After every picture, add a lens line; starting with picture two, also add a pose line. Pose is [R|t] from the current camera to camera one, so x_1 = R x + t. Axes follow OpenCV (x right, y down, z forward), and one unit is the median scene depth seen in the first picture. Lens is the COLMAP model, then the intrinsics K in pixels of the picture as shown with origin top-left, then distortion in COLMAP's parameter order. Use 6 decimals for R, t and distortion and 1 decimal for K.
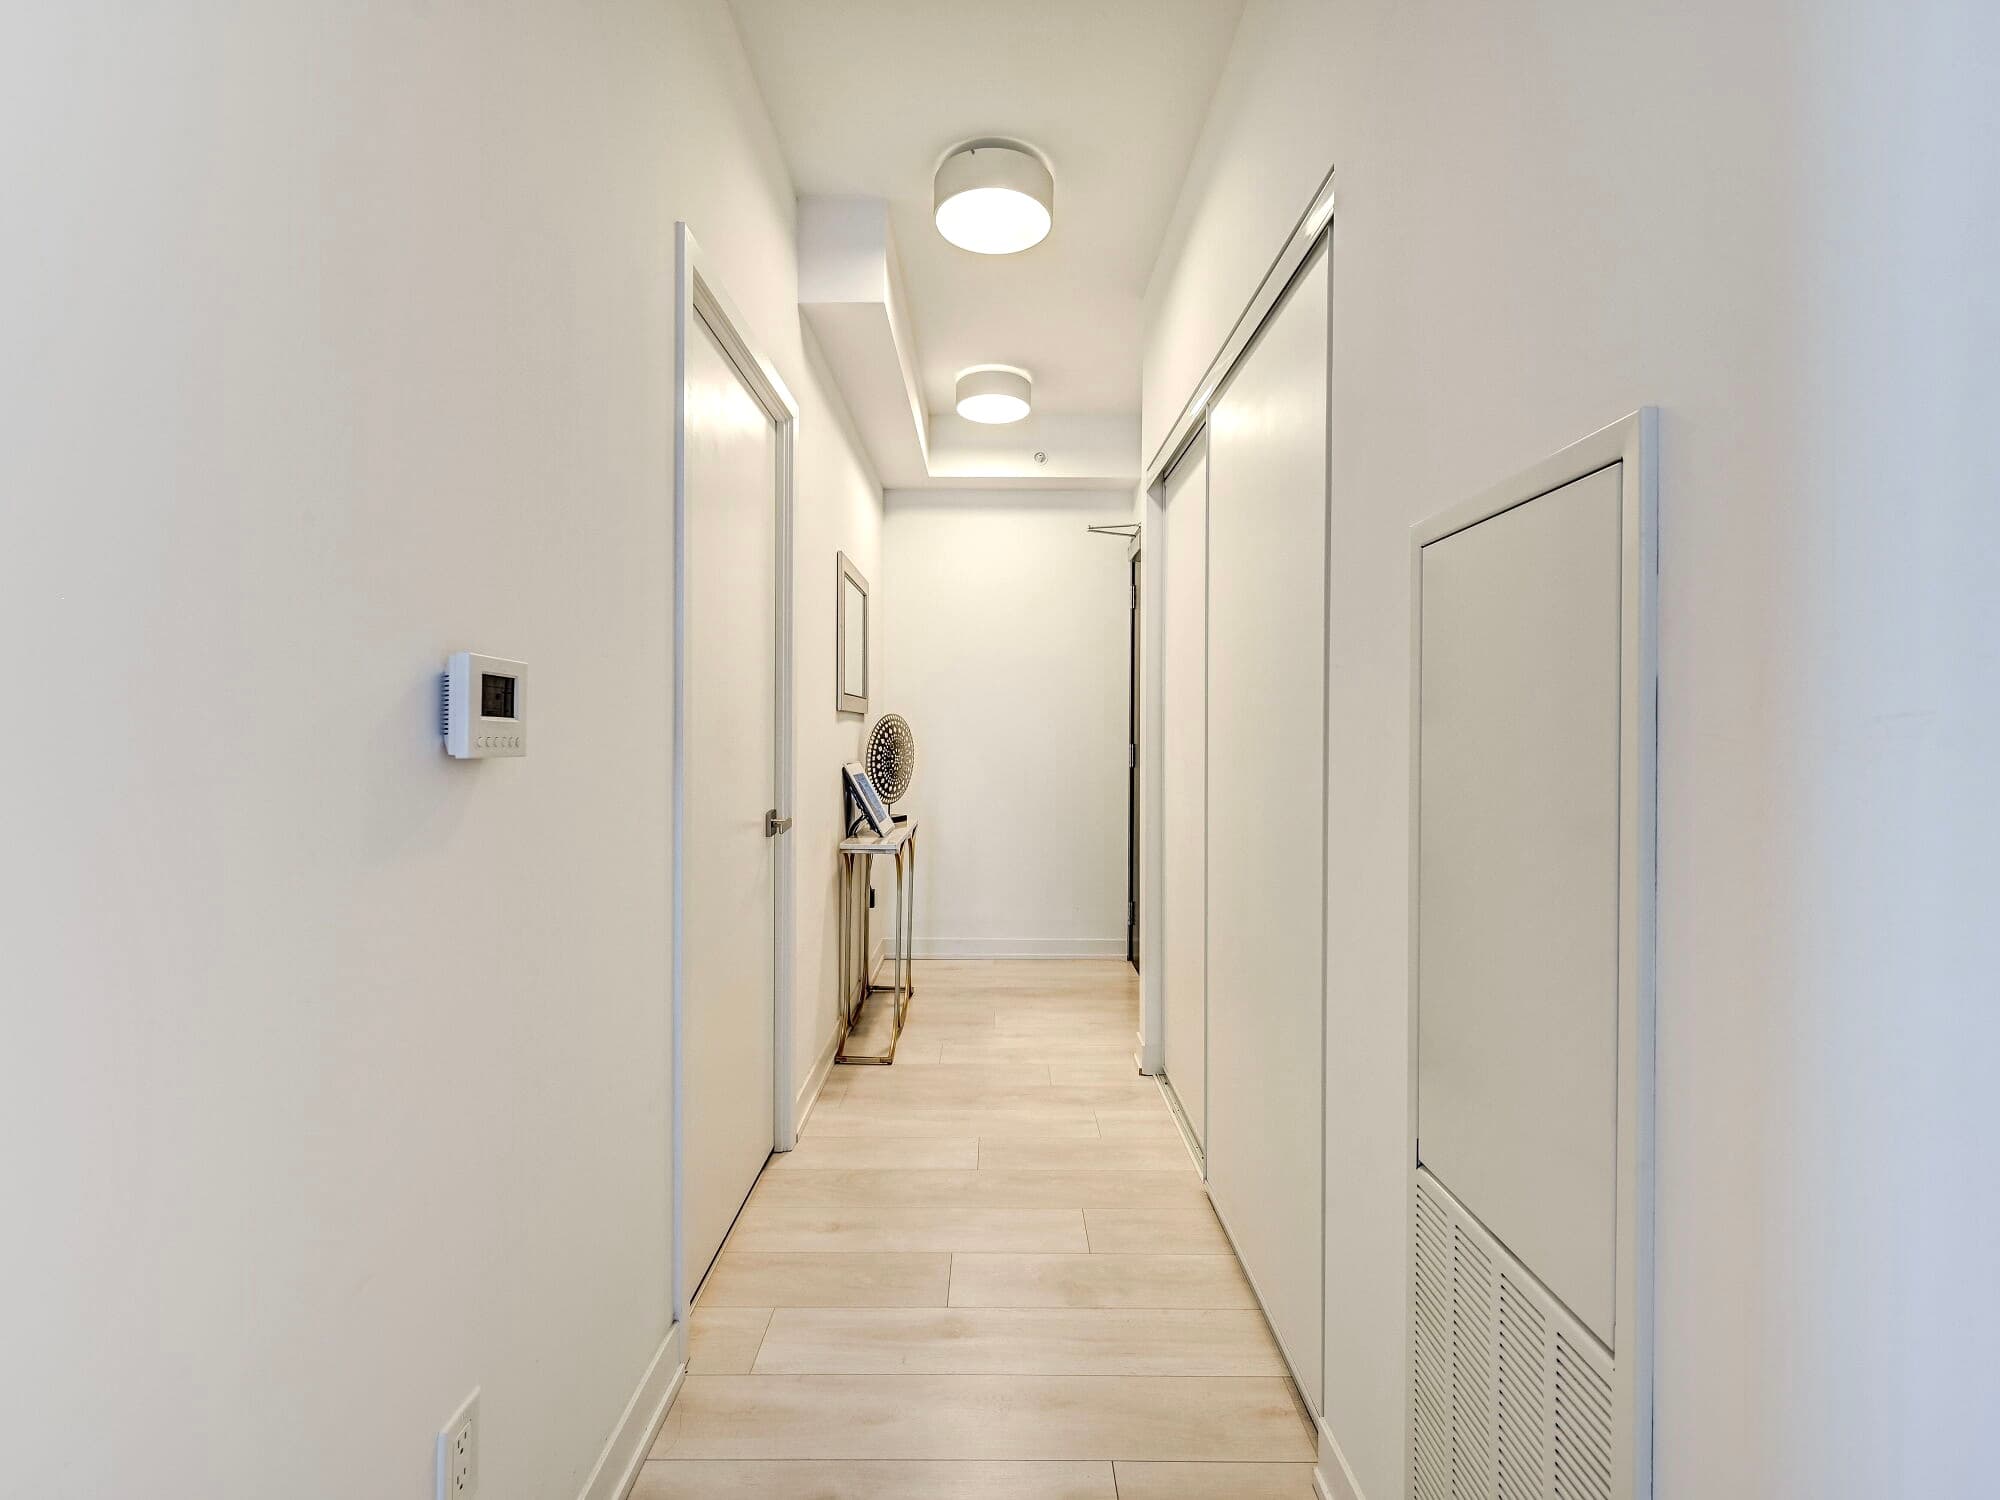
lens RADIAL K [[890.7, 0, 997.8], [0, 890.7, 735.6], [0, 0, 1]] dist [0.001199, 0.000340]
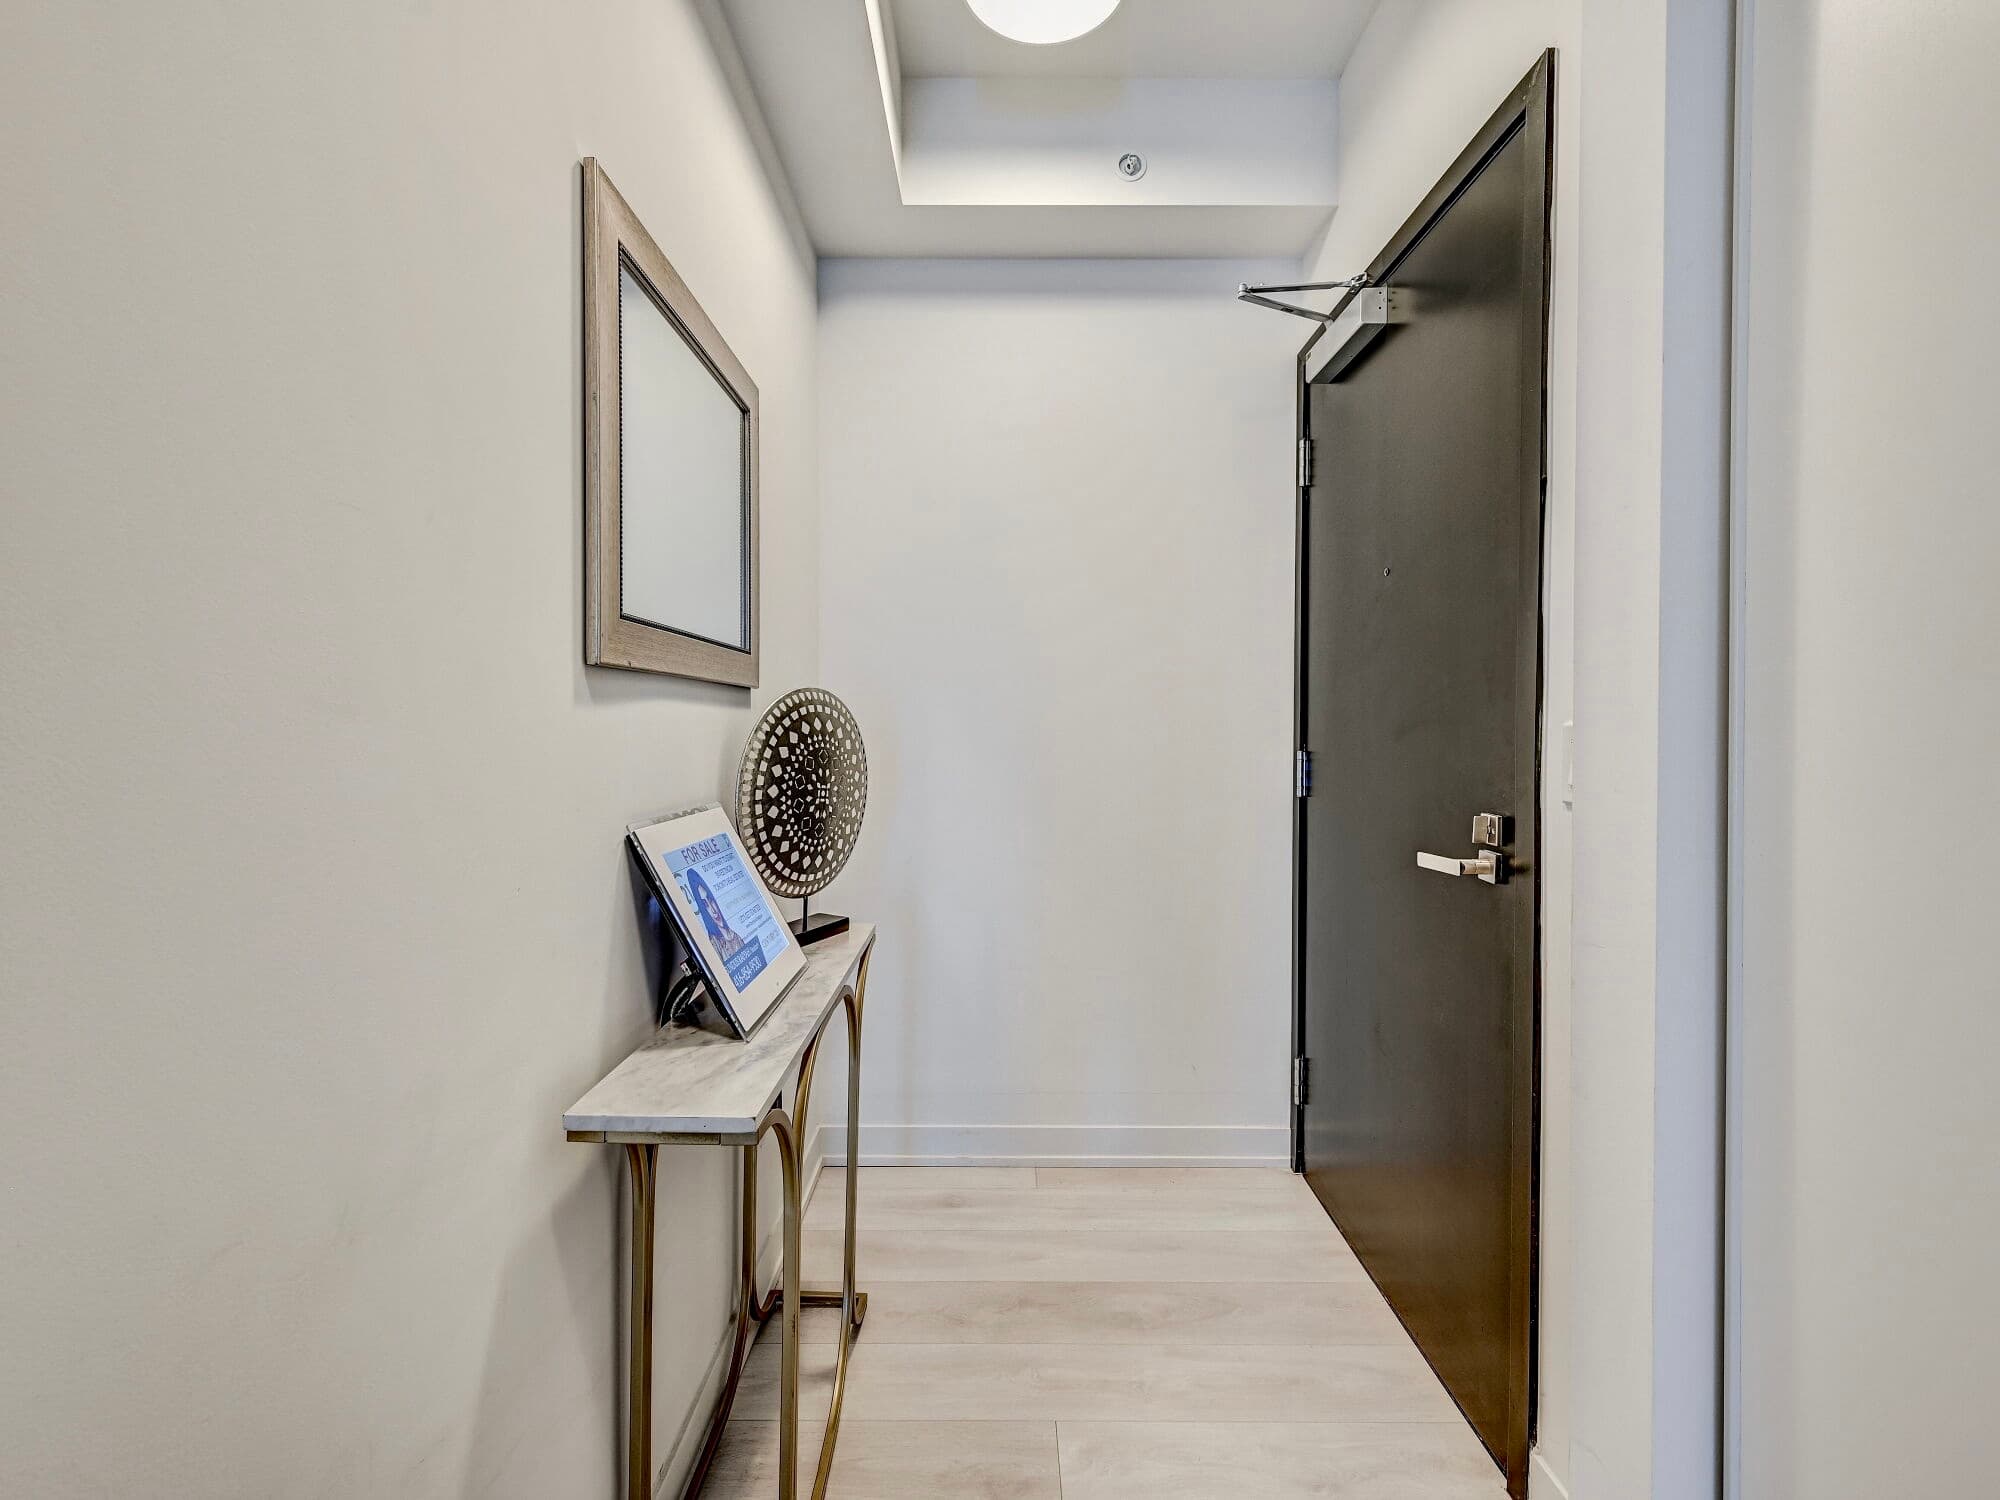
lens RADIAL K [[890.7, 0, 997.8], [0, 890.7, 735.6], [0, 0, 1]] dist [0.001199, 0.000340]
pose [[0.999978, -0.002744, -0.006118, -0.025281], [0.002778, 0.999980, 0.005676, -0.003545], [0.006103, -0.005693, 0.999965, 0.566109]]
